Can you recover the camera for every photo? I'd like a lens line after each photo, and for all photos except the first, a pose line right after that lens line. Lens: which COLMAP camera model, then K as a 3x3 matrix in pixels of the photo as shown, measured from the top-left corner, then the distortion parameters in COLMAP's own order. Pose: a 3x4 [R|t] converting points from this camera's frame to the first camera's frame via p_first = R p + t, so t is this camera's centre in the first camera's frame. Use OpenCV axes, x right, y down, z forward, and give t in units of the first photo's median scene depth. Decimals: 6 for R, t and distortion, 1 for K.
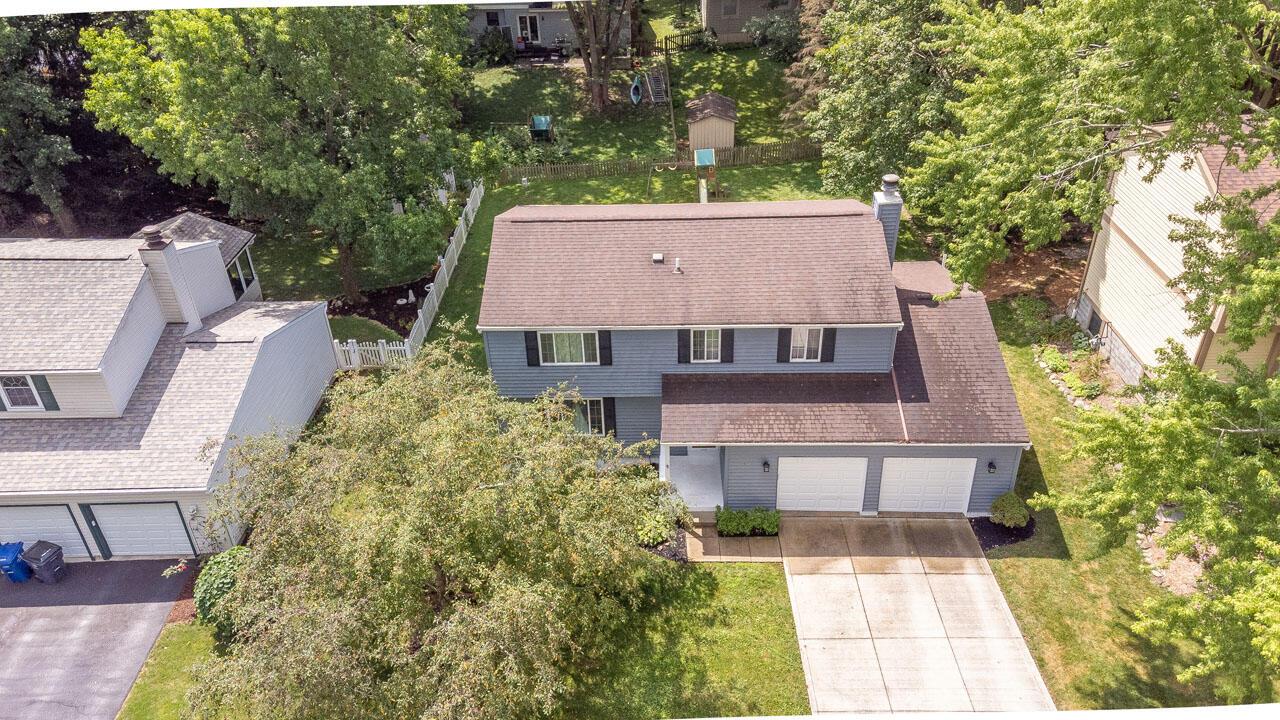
lens RADIAL K [[929.7, 0, 639.2], [0, 929.7, 364.1], [0, 0, 1]] dist [0.260647, -0.171956]
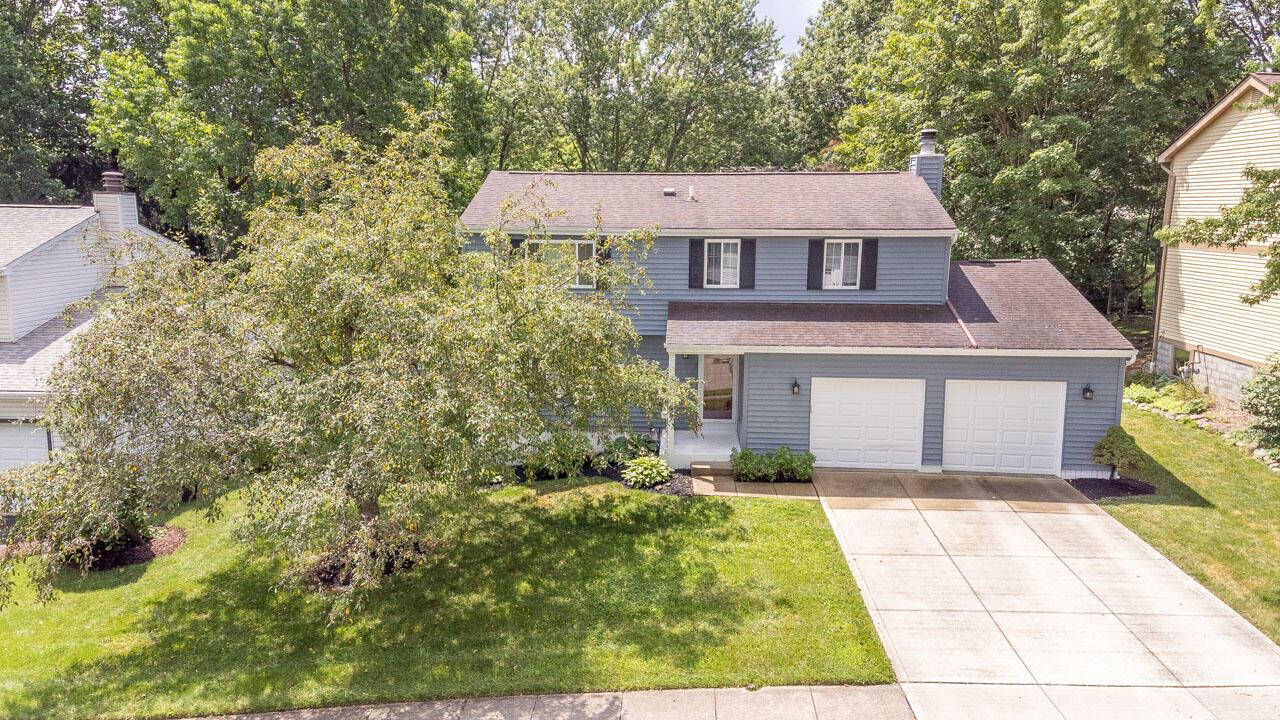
lens RADIAL K [[929.7, 0, 639.2], [0, 929.7, 364.1], [0, 0, 1]] dist [0.260647, -0.171956]
pose [[0.998850, 0.040739, -0.025277, 0.022142], [-0.047339, 0.921517, -0.385443, 0.407801], [0.007591, 0.386196, 0.922385, 0.260329]]
